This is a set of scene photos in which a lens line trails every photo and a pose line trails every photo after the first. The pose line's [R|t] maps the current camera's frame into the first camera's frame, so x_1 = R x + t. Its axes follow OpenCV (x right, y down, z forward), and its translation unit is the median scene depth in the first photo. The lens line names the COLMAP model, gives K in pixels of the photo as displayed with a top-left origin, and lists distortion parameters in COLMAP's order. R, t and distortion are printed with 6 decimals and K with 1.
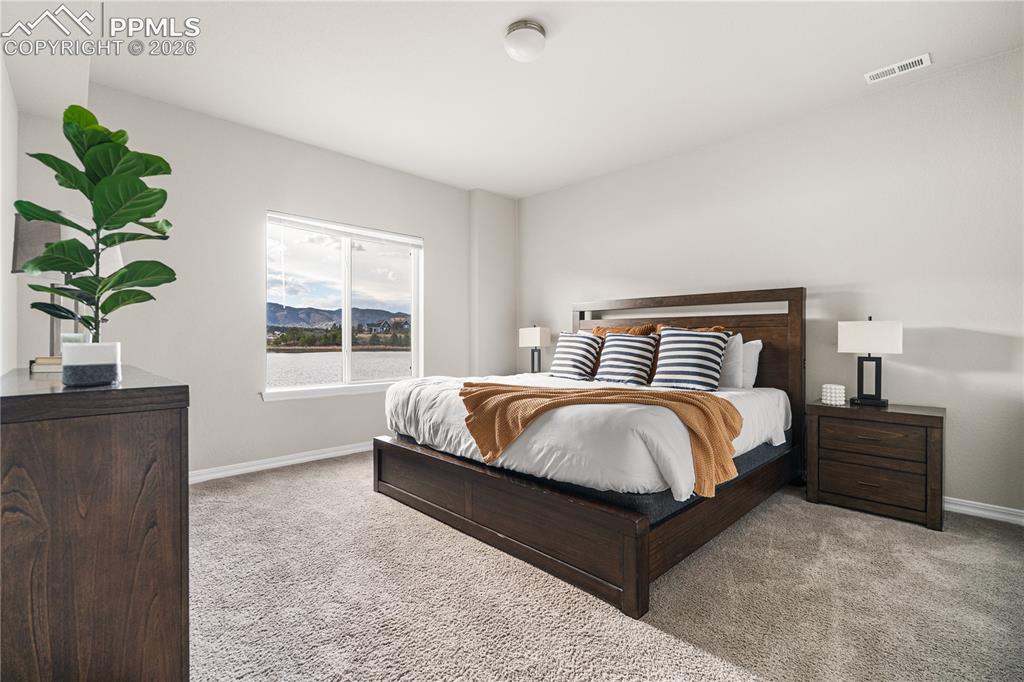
lens RADIAL K [[455.8, 0, 516.7], [0, 455.8, 336.5], [0, 0, 1]] dist [-0.002024, -0.000764]
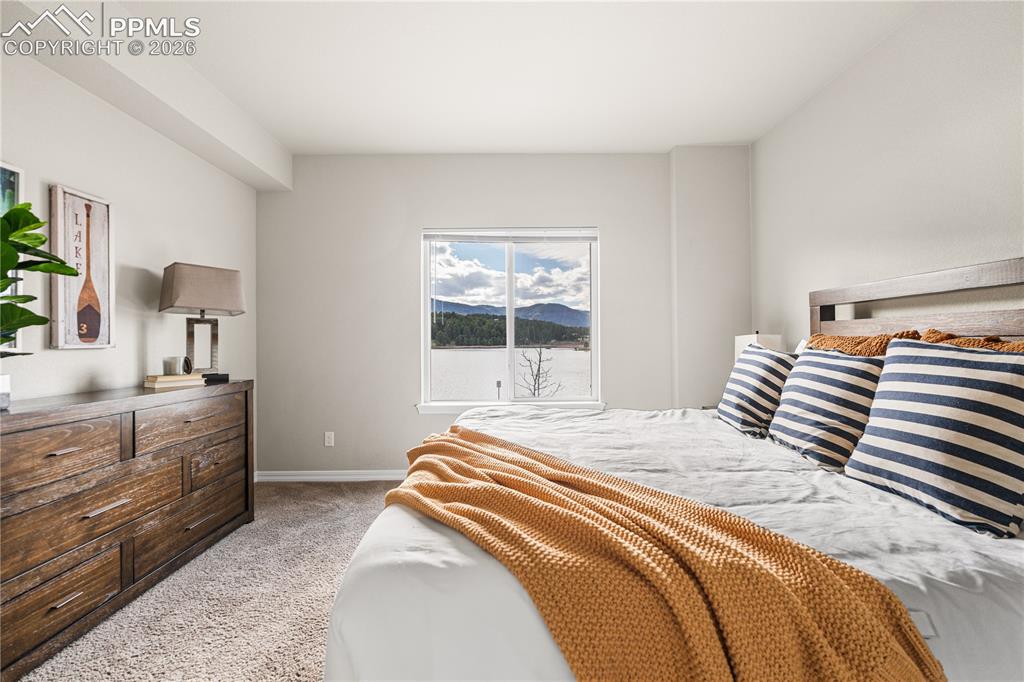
lens RADIAL K [[455.8, 0, 515.0], [0, 455.8, 341.4], [0, 0, 1]] dist [-0.002024, -0.000764]
pose [[0.719667, -0.008292, -0.694269, 0.322002], [0.015448, 0.999872, 0.004071, -0.023468], [0.694147, -0.013655, 0.719704, 0.394033]]
